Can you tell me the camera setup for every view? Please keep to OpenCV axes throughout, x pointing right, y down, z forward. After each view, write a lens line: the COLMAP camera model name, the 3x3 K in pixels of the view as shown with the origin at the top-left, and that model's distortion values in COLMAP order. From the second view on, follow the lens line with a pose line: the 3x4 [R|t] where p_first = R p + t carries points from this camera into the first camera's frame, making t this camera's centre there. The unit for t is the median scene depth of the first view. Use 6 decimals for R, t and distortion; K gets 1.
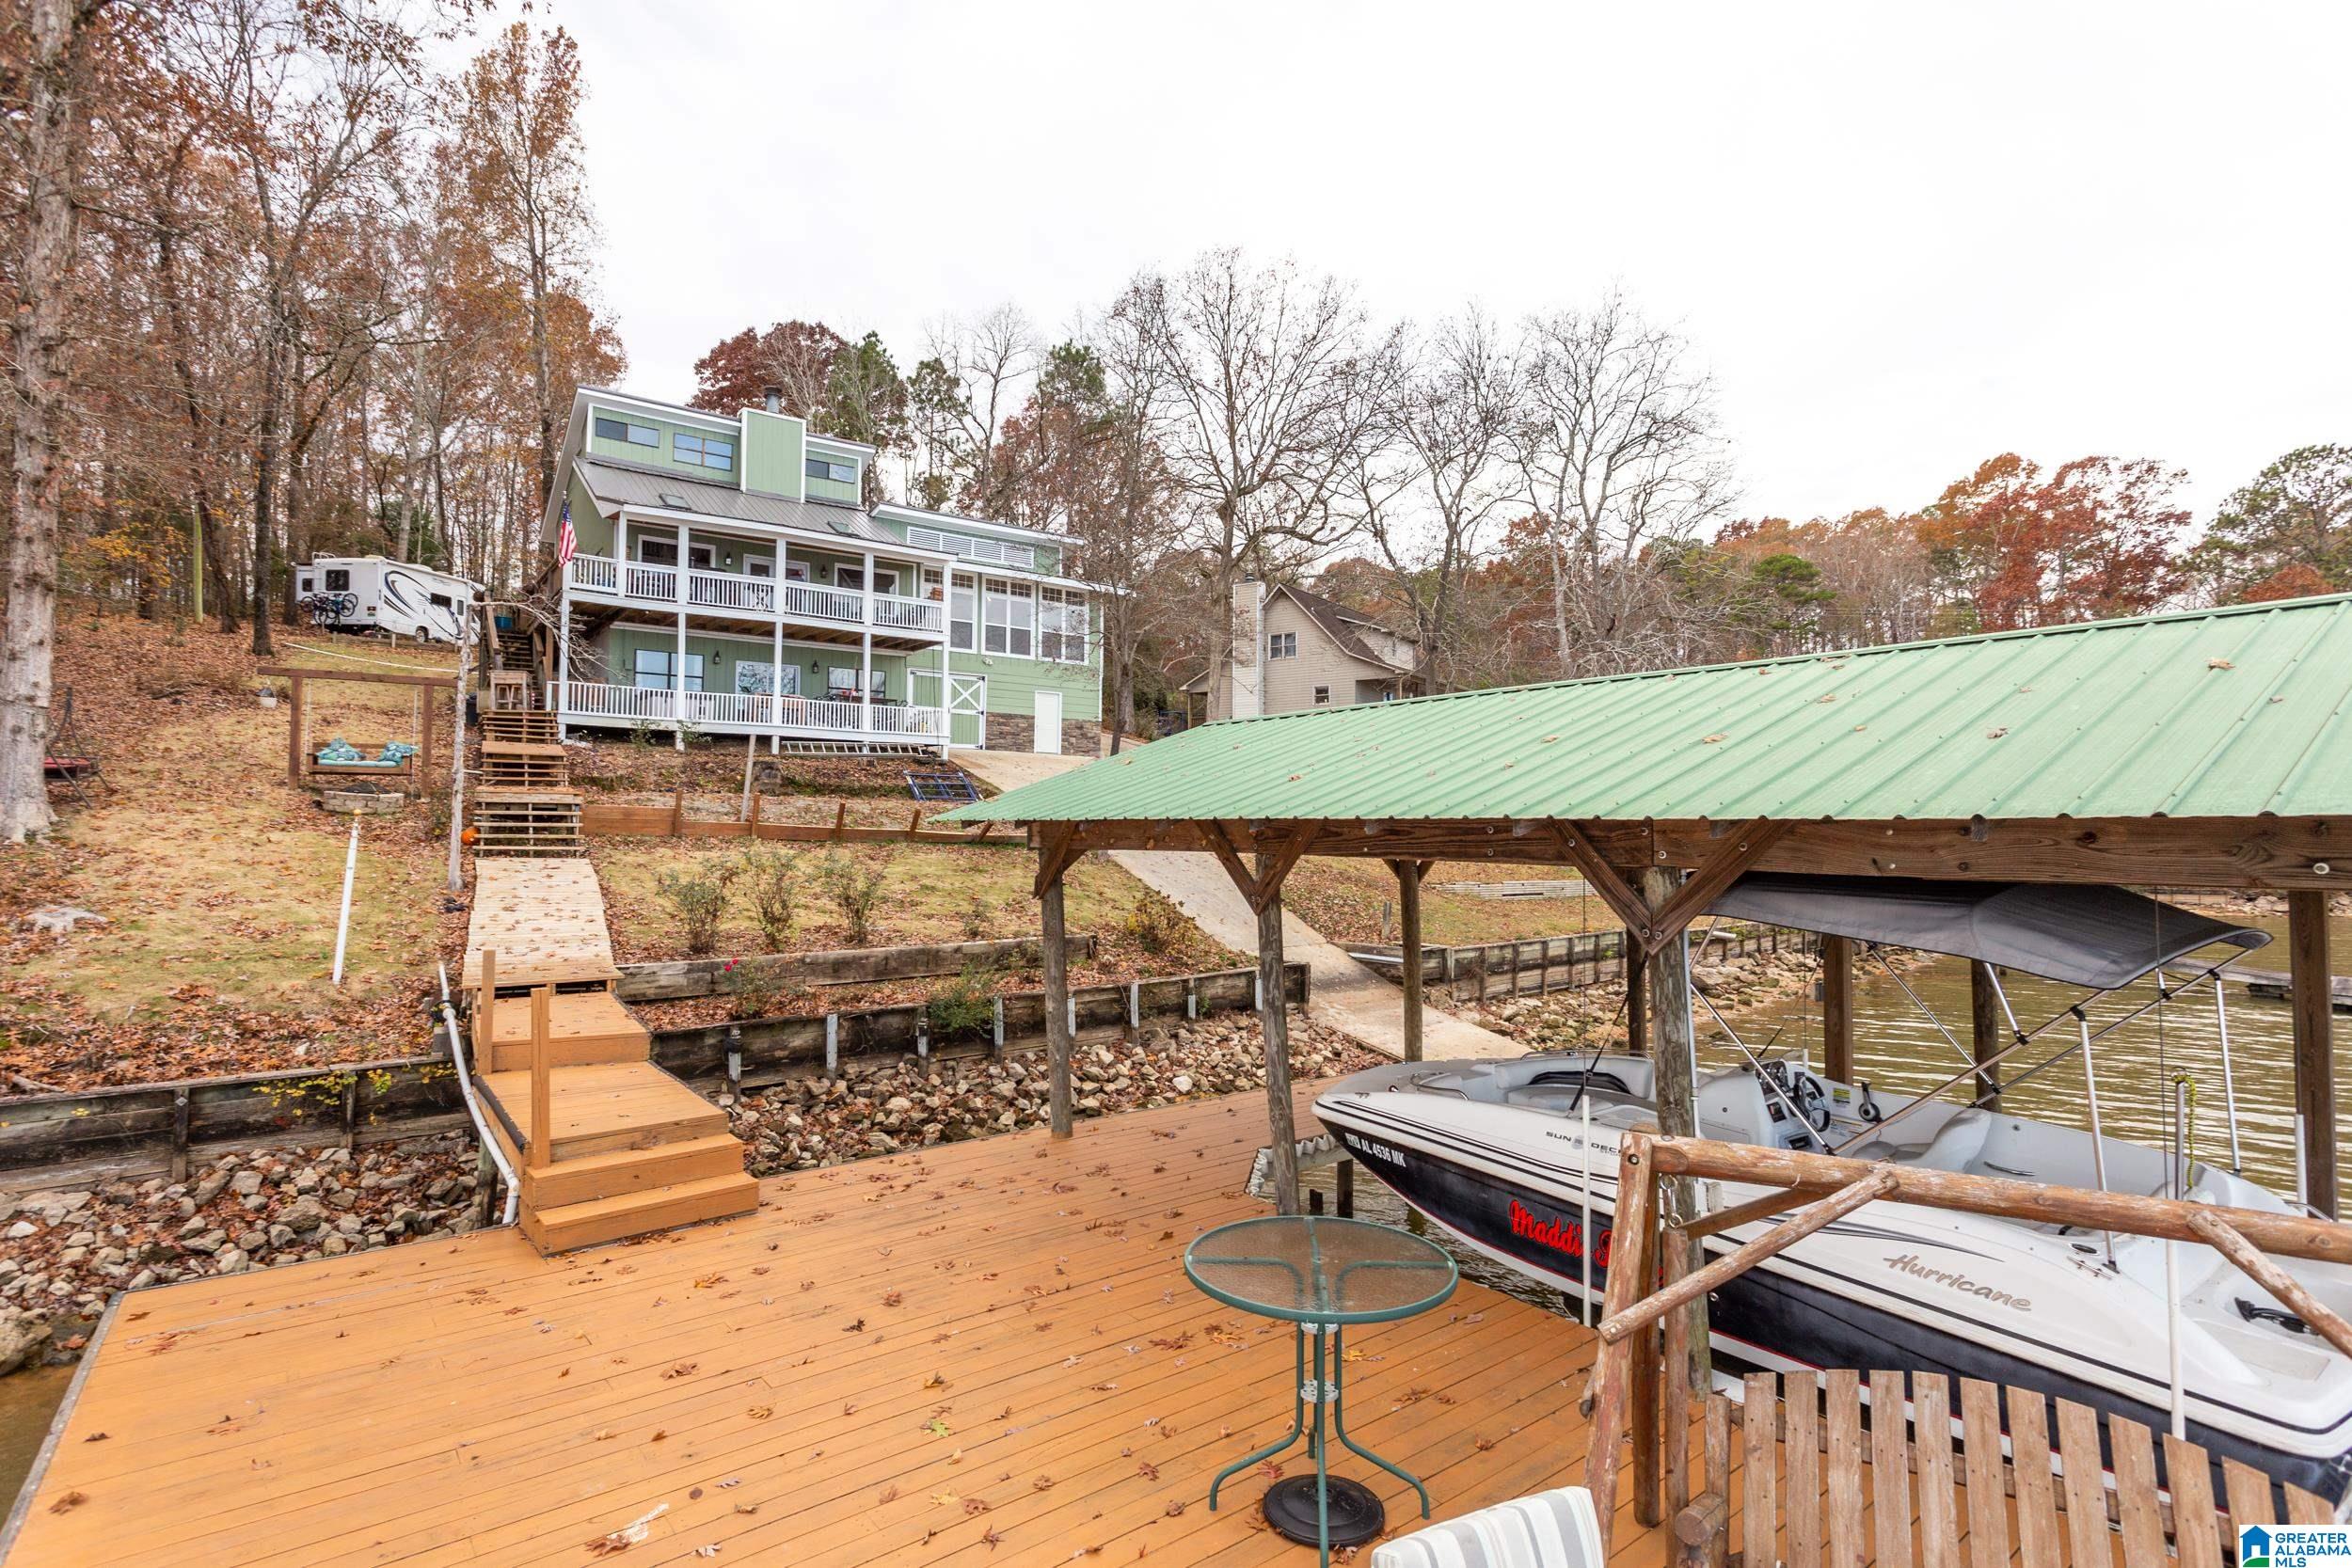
lens RADIAL K [[1089.1, 0, 1156.7], [0, 1089.1, 774.9], [0, 0, 1]] dist [0.002081, 0.001142]
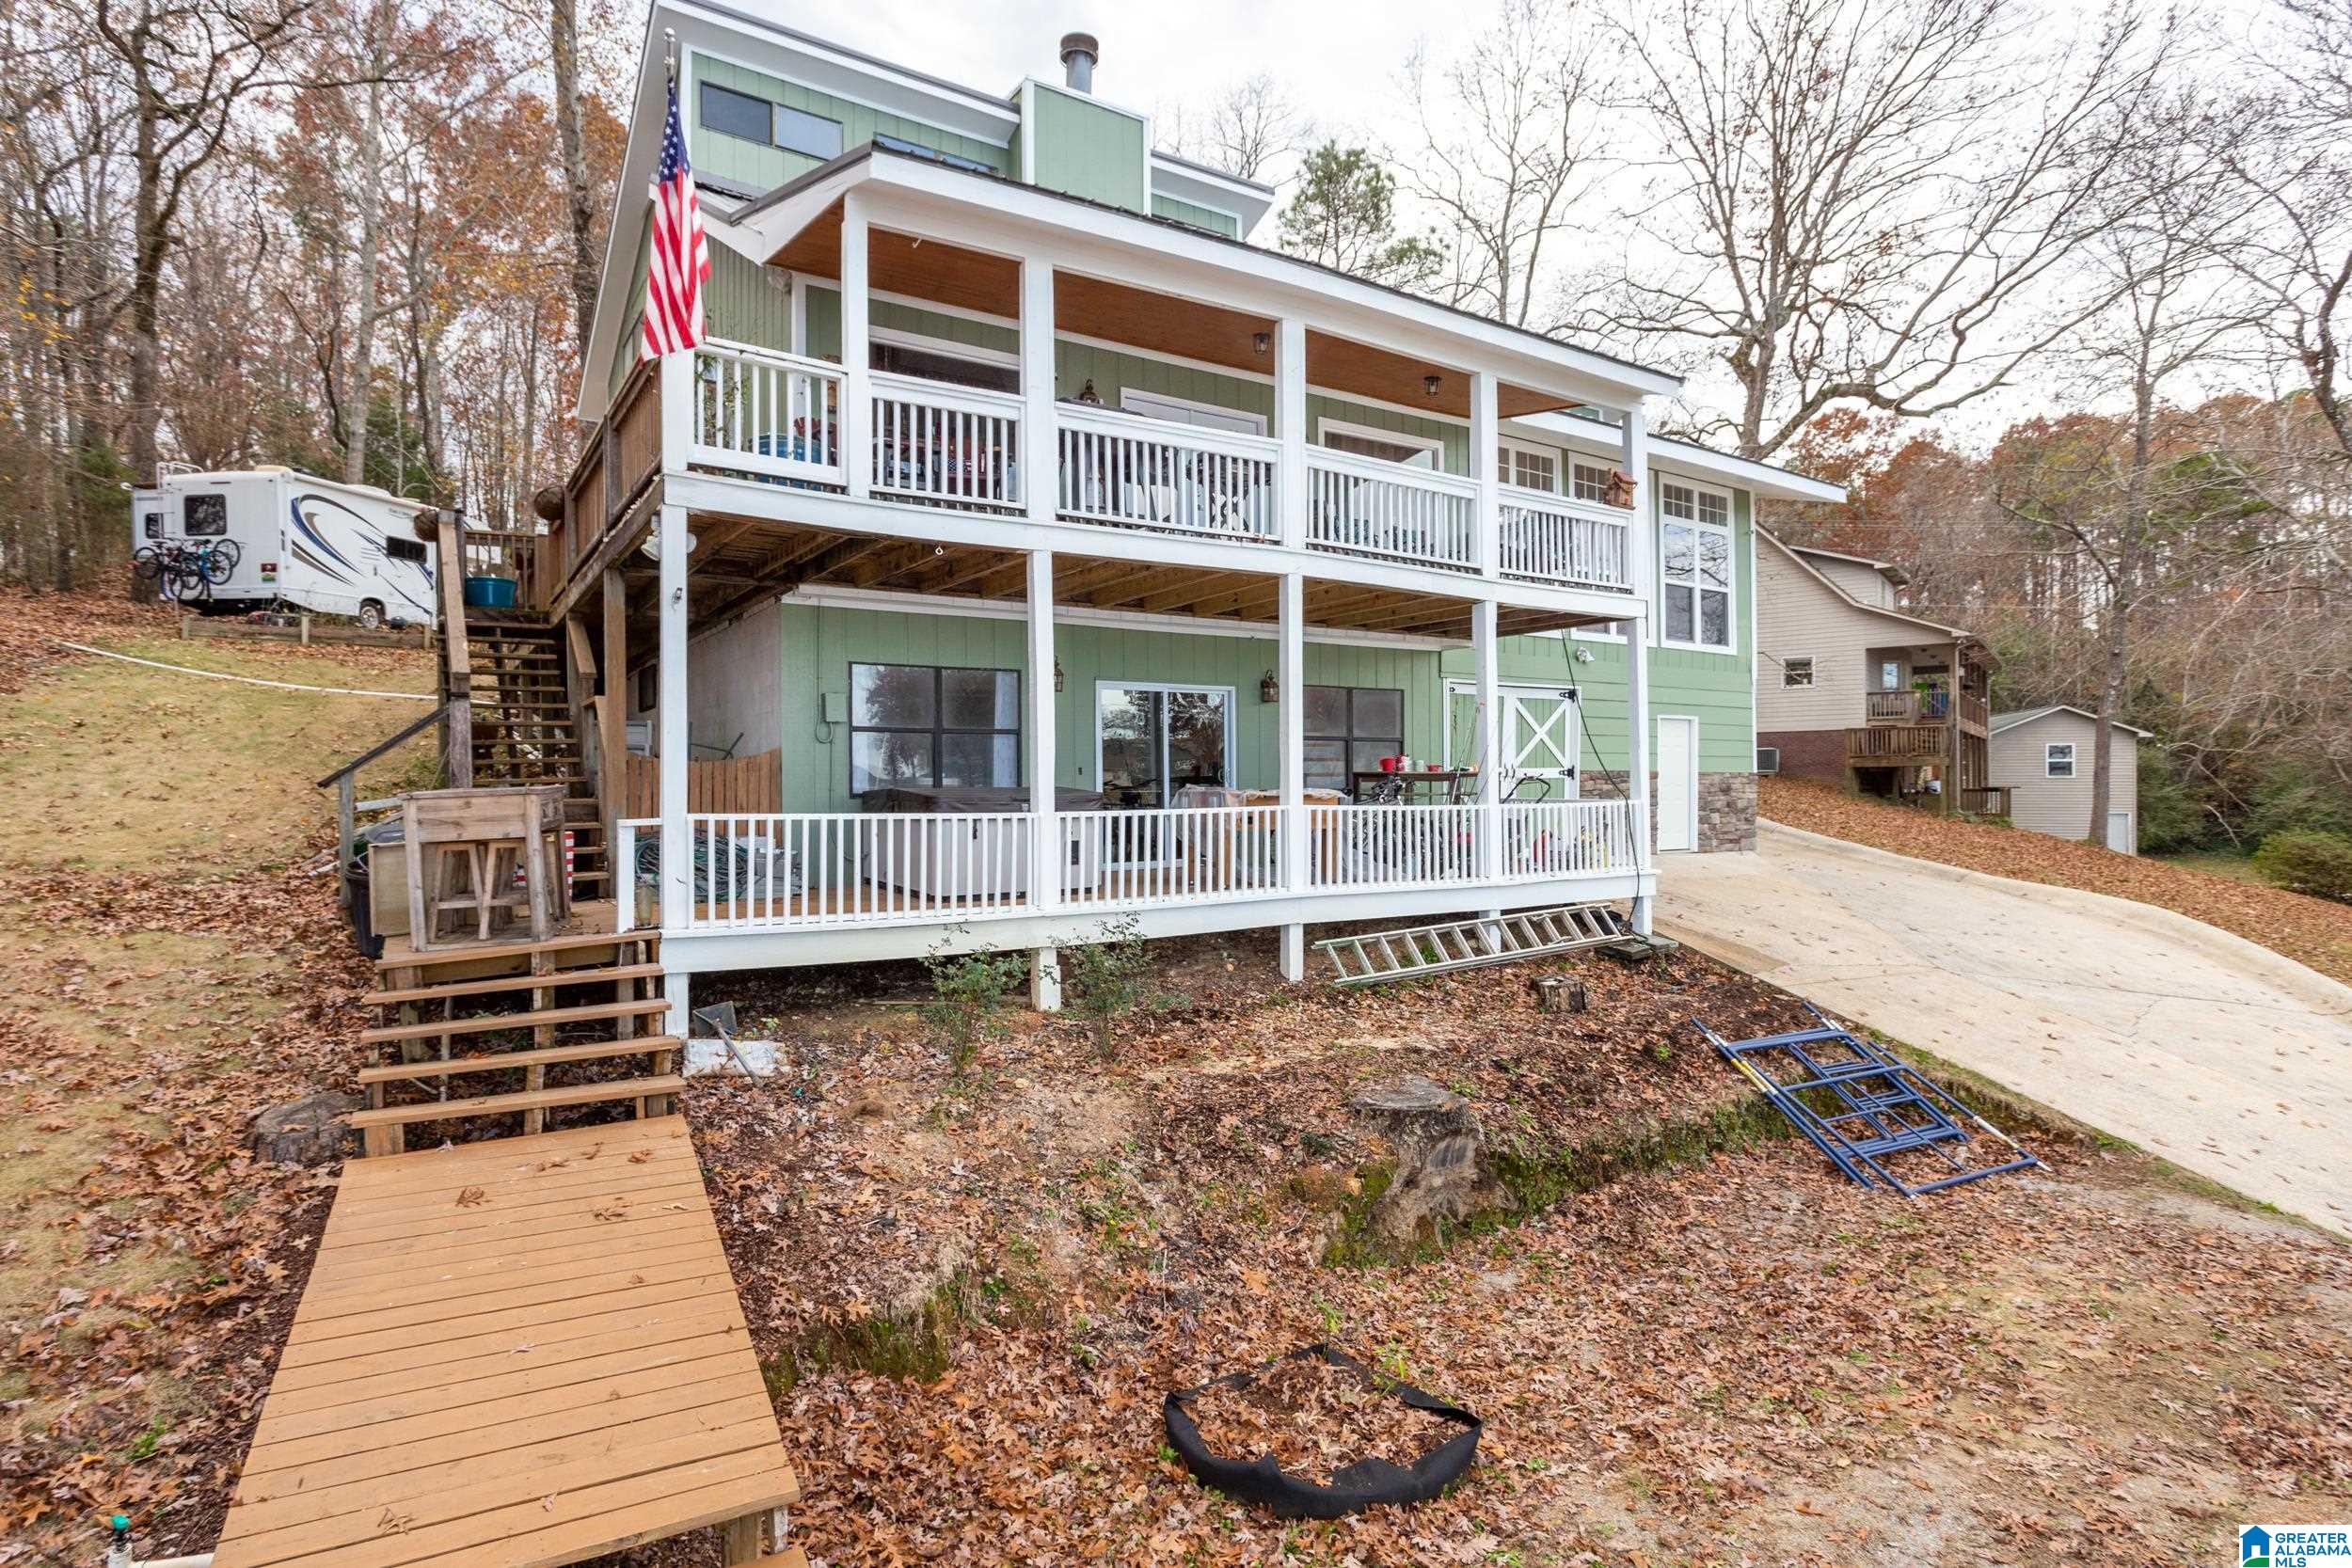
lens RADIAL K [[1185.2, 0, 1176.0], [0, 1185.2, 784.0], [0, 0, 1]] dist [-0.003942, -0.000734]
pose [[0.998397, -0.013130, -0.055049, -0.293633], [0.015468, 0.998986, 0.042278, -0.075526], [0.054438, -0.043061, 0.997588, 0.518953]]
